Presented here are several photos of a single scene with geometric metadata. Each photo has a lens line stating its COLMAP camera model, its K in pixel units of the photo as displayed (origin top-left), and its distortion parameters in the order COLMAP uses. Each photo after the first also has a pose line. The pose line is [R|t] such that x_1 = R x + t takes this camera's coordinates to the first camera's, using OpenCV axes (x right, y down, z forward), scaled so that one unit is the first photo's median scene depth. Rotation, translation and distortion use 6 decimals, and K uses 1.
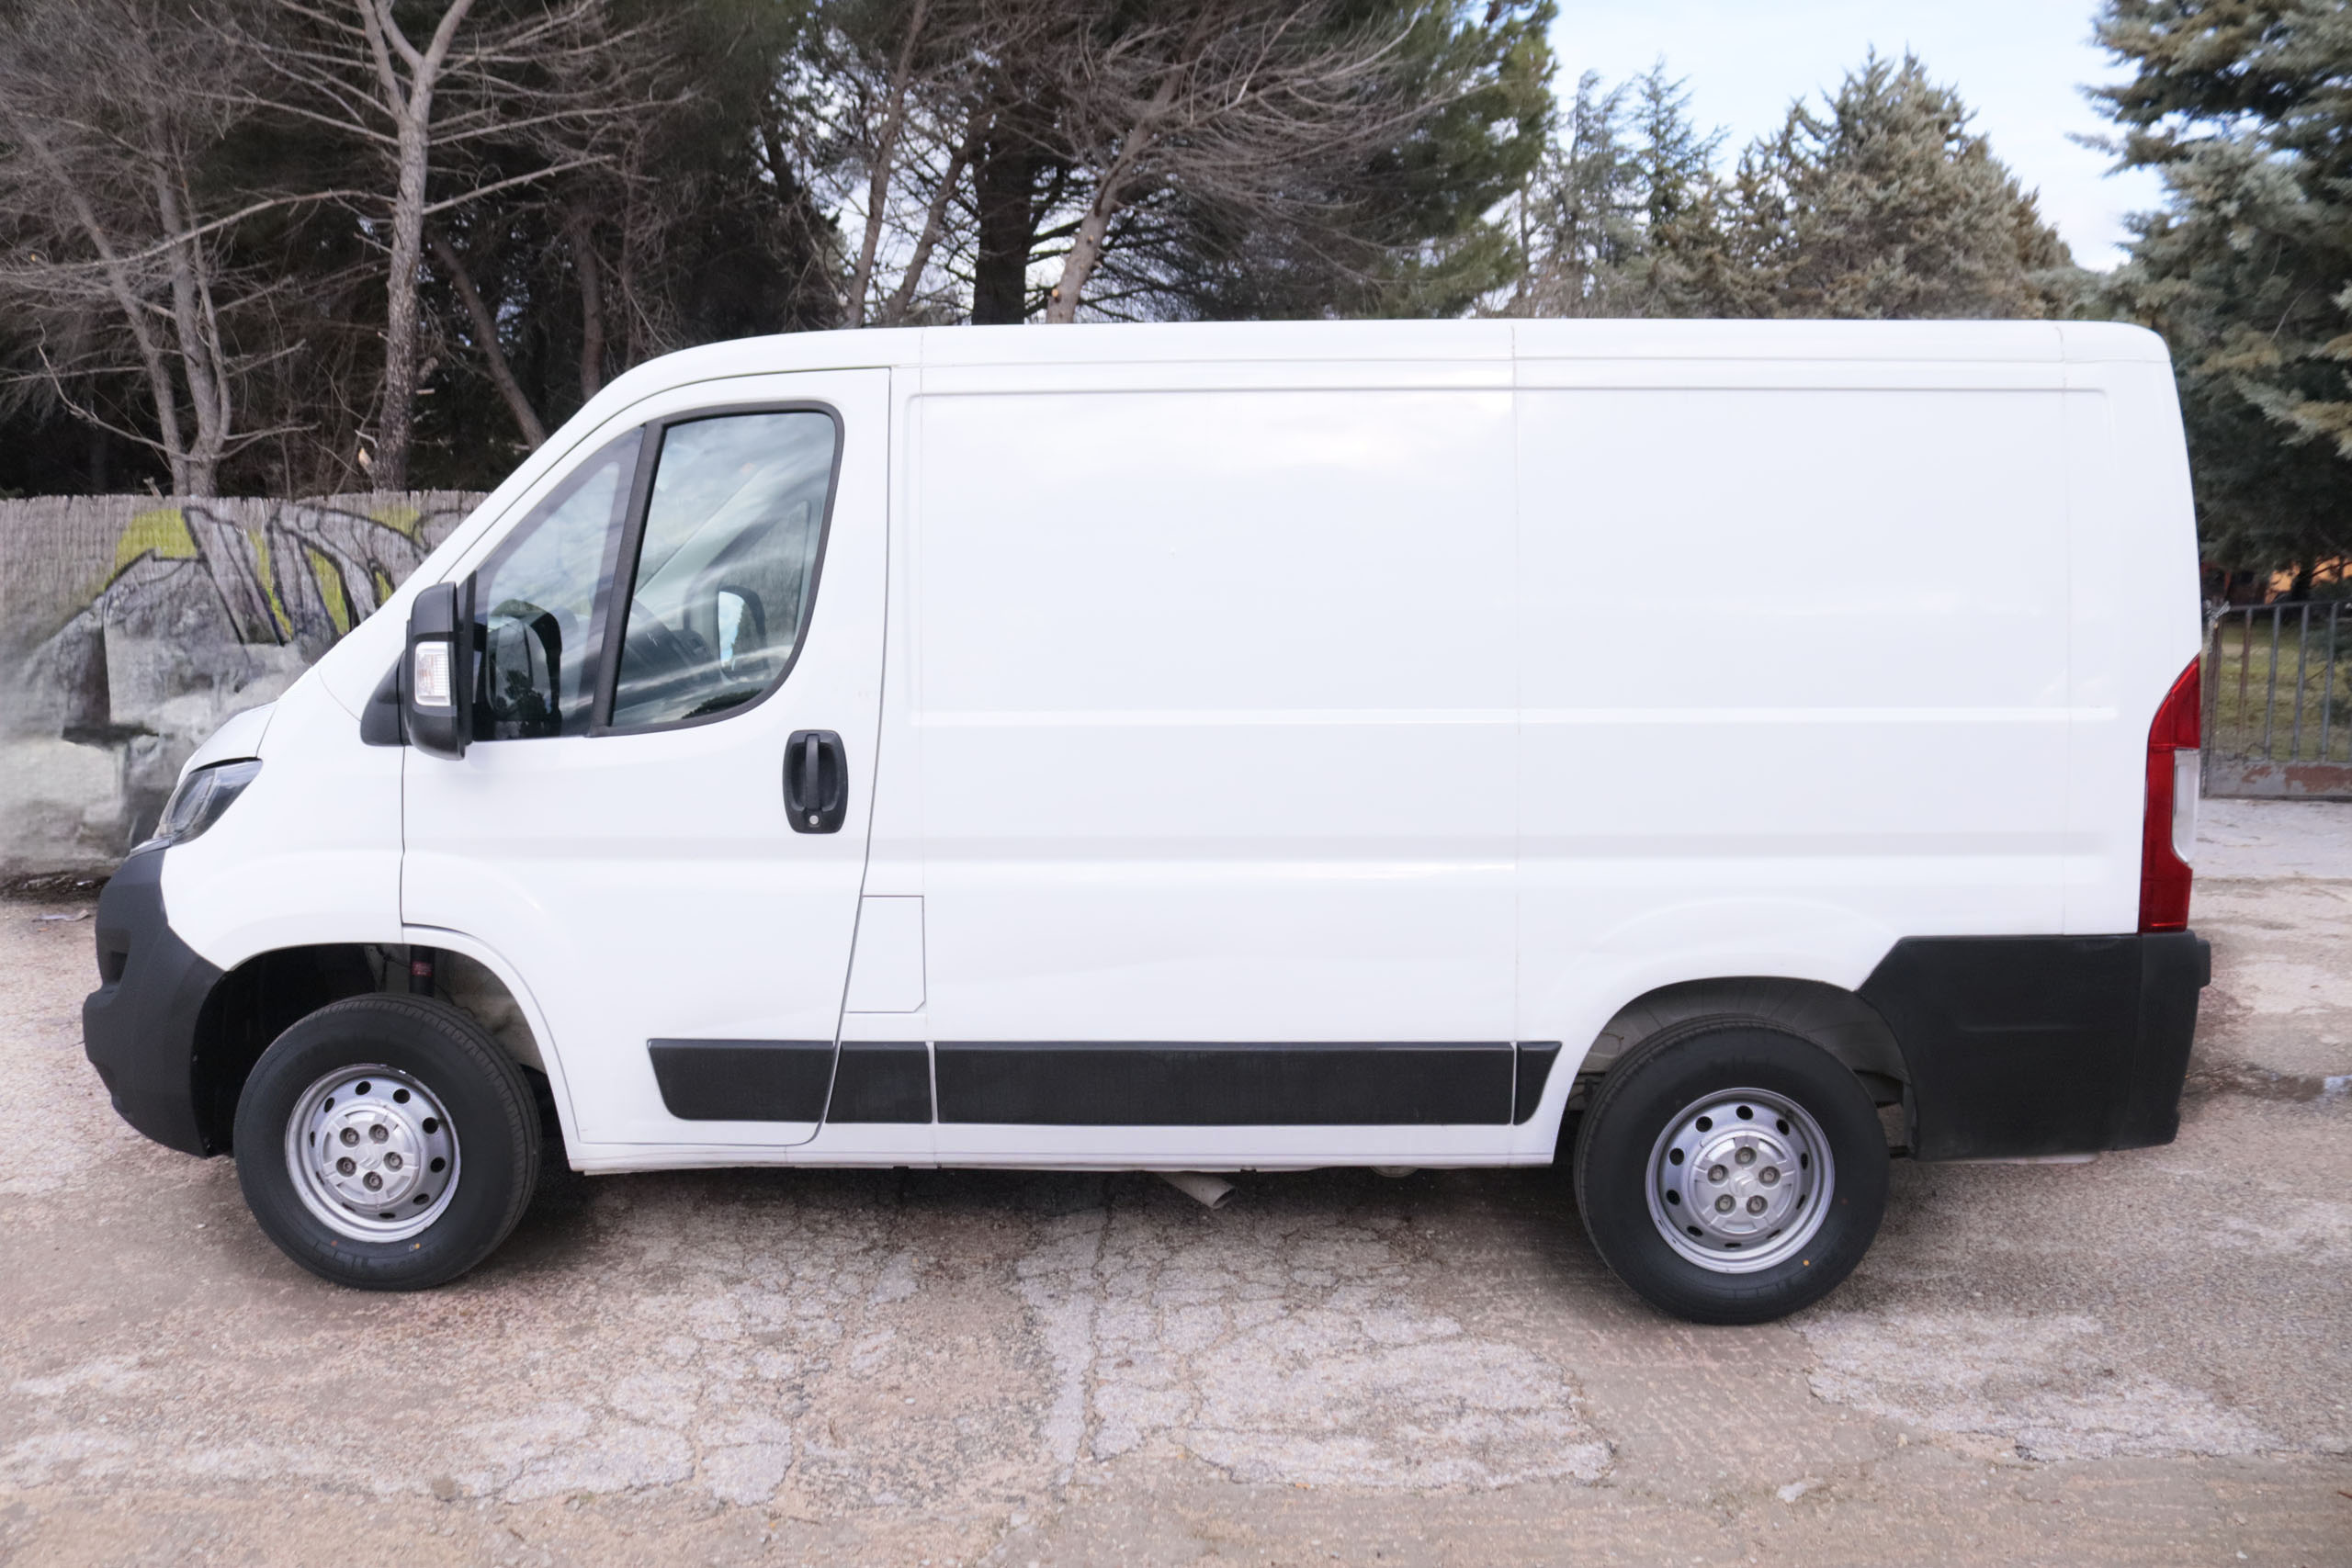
lens RADIAL K [[1958.5, 0, 1176.0], [0, 1958.5, 784.0], [0, 0, 1]] dist [-0.166929, 0.130981]
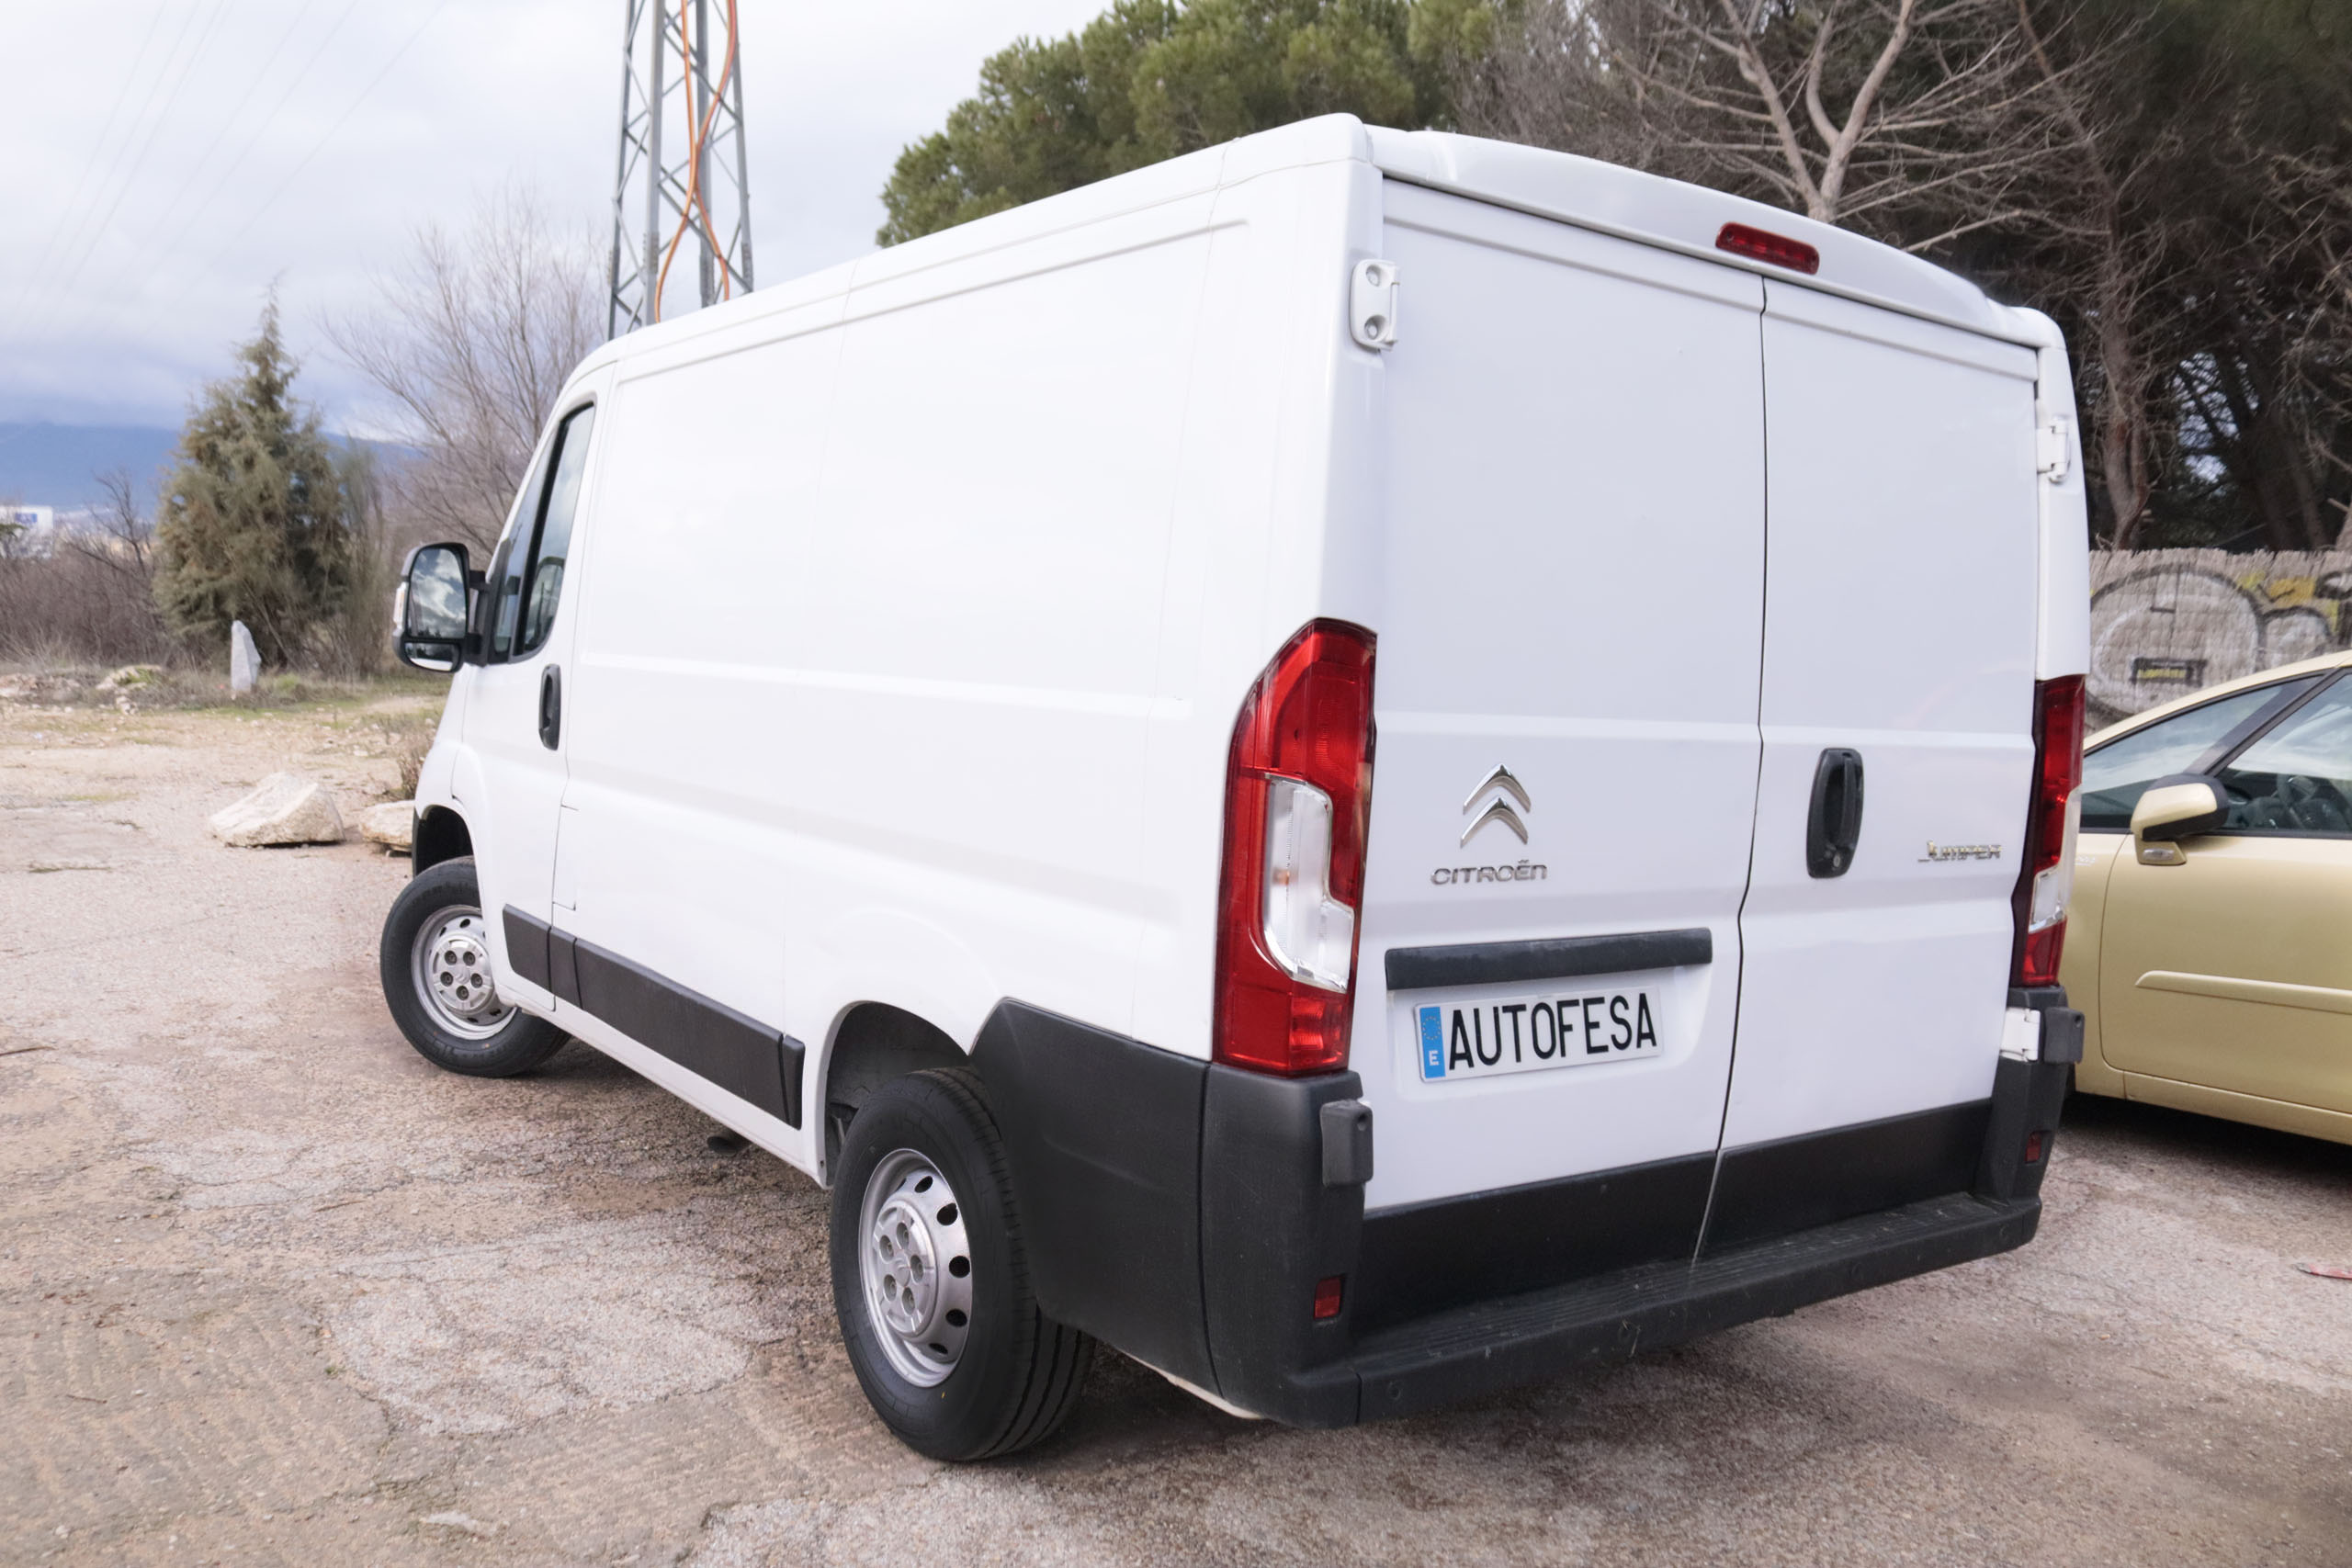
lens RADIAL K [[1958.5, 0, 1176.0], [0, 1958.5, 784.0], [0, 0, 1]] dist [-0.166929, 0.130981]
pose [[0.603180, 0.086328, -0.792920, 0.984382], [-0.127770, 0.991745, 0.010780, -0.018310], [0.787305, 0.094809, 0.609231, 0.570470]]
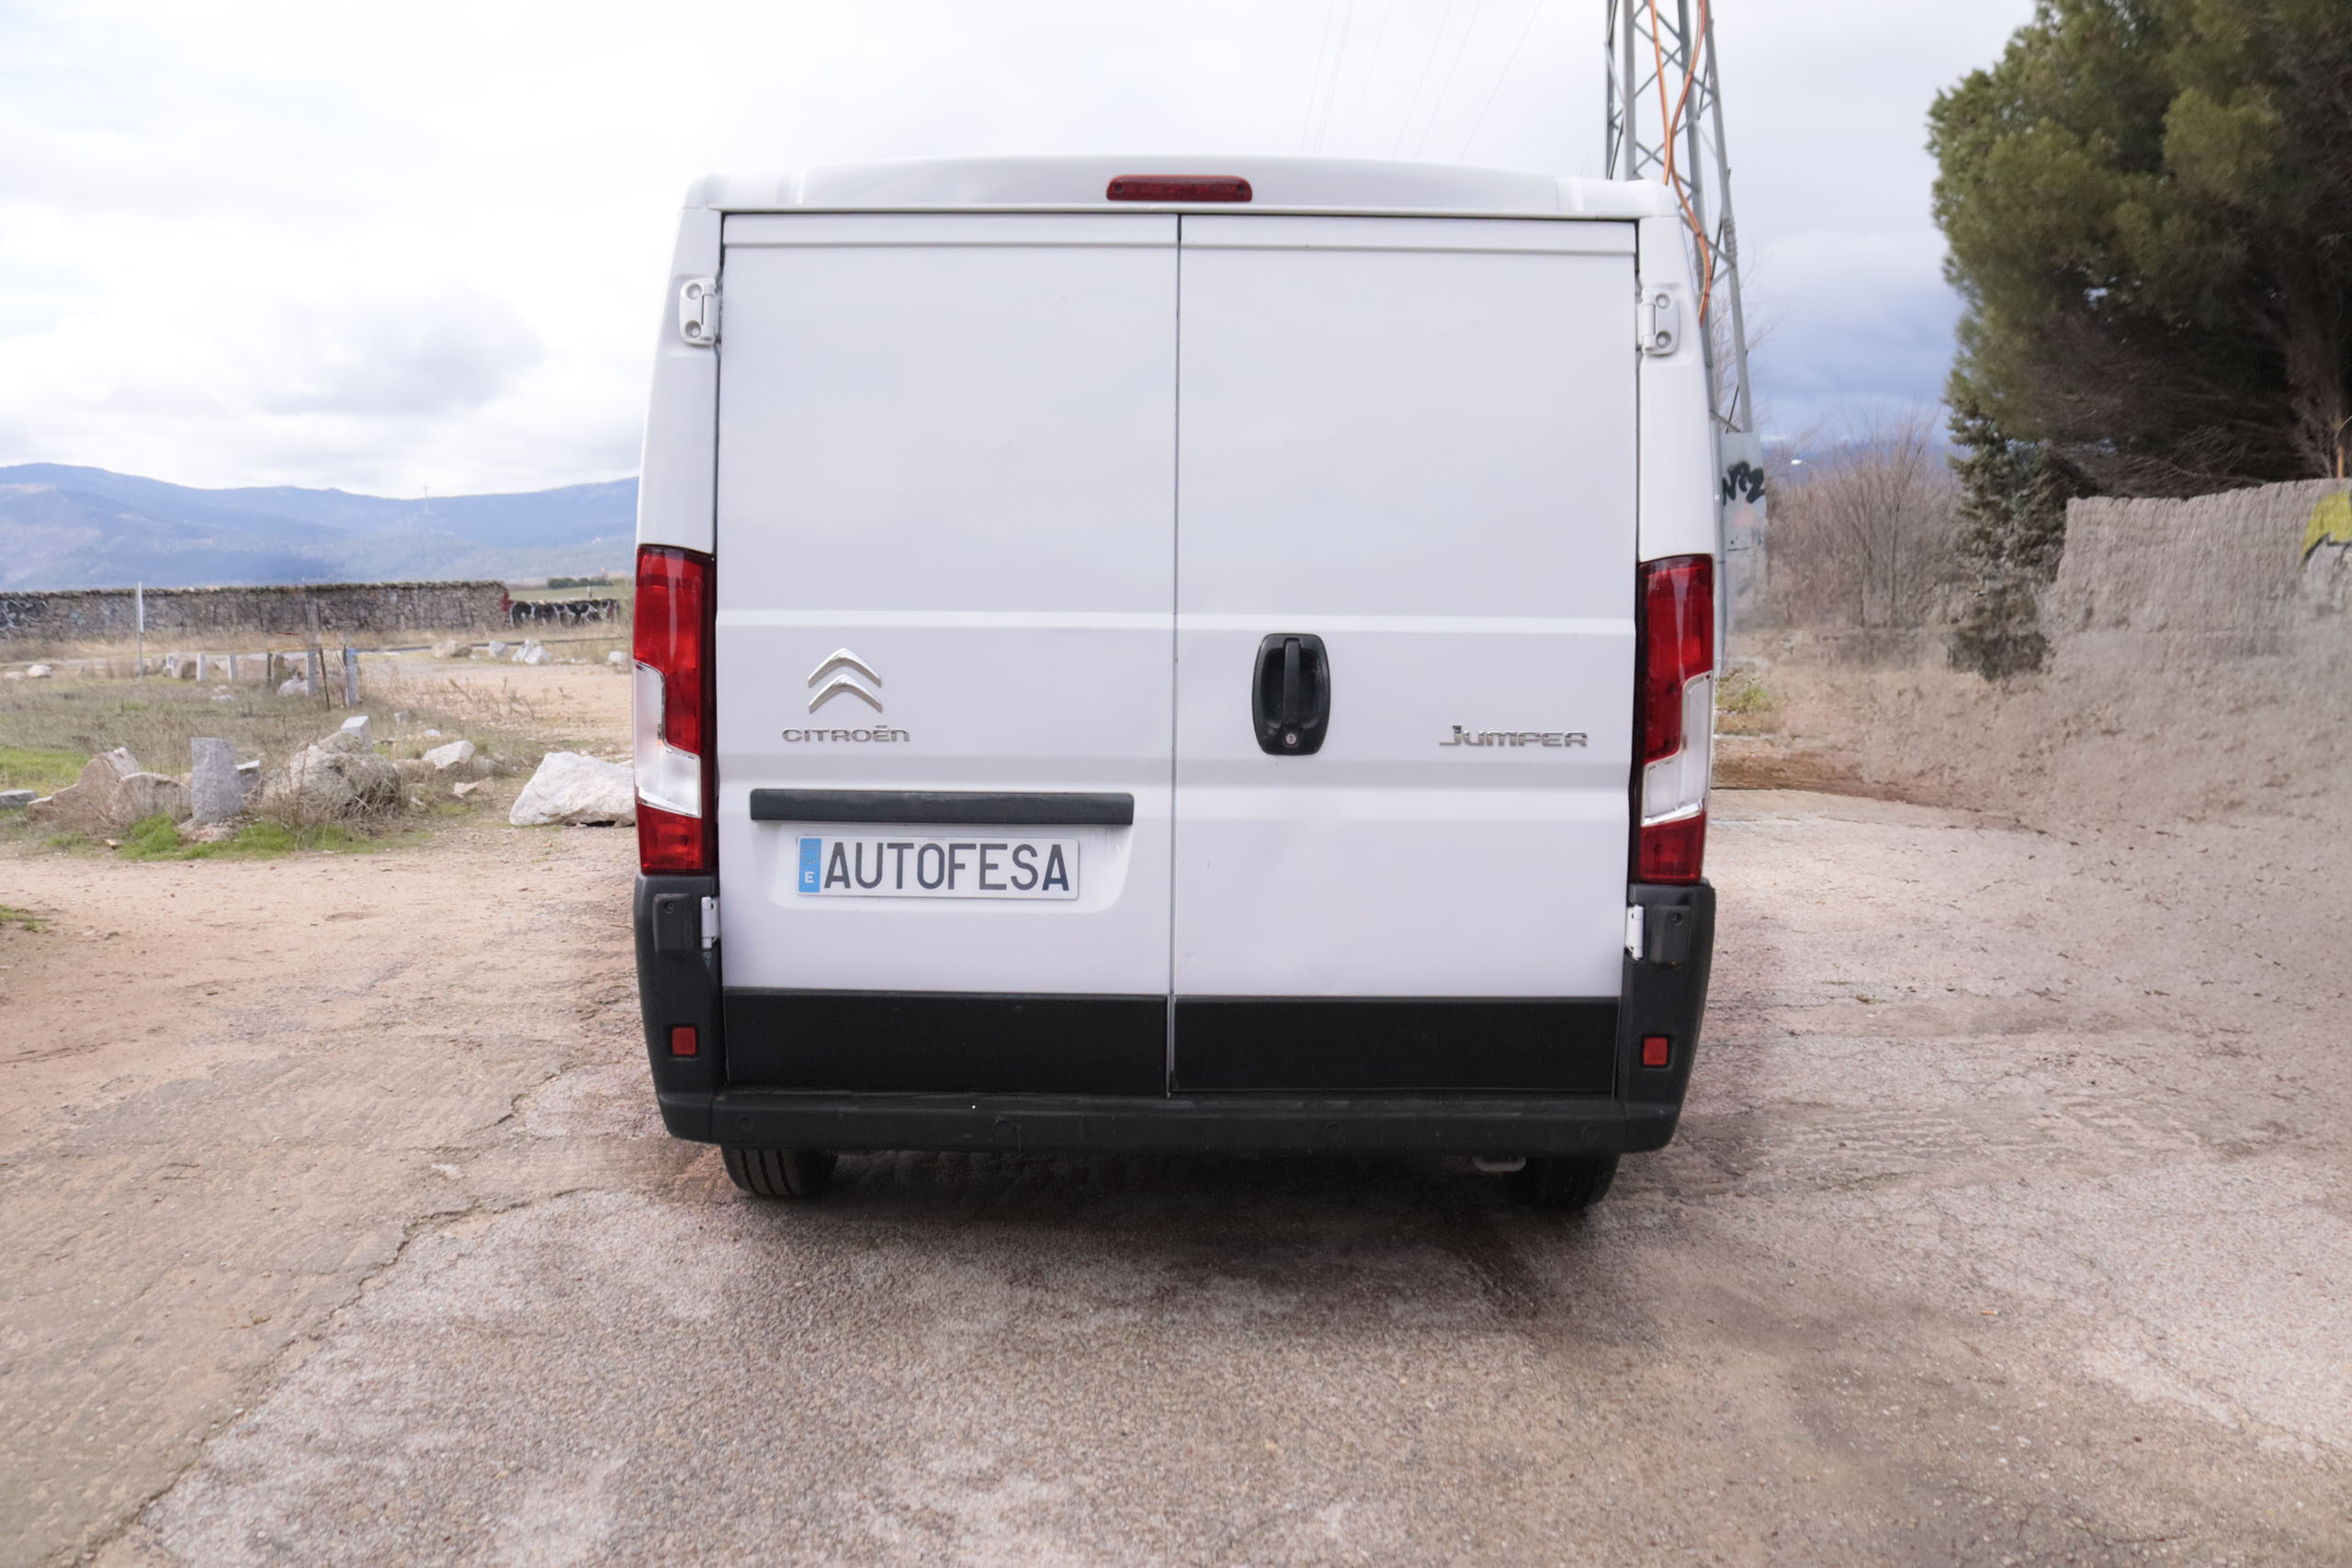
lens RADIAL K [[2049.2, 0, 1189.6], [0, 2049.2, 784.4], [0, 0, 1]] dist [-0.181655, 0.164037]
pose [[0.012483, 0.086433, -0.996179, 1.422604], [-0.101773, 0.991193, 0.084725, -0.064531], [0.994729, 0.100326, 0.021170, 1.202510]]
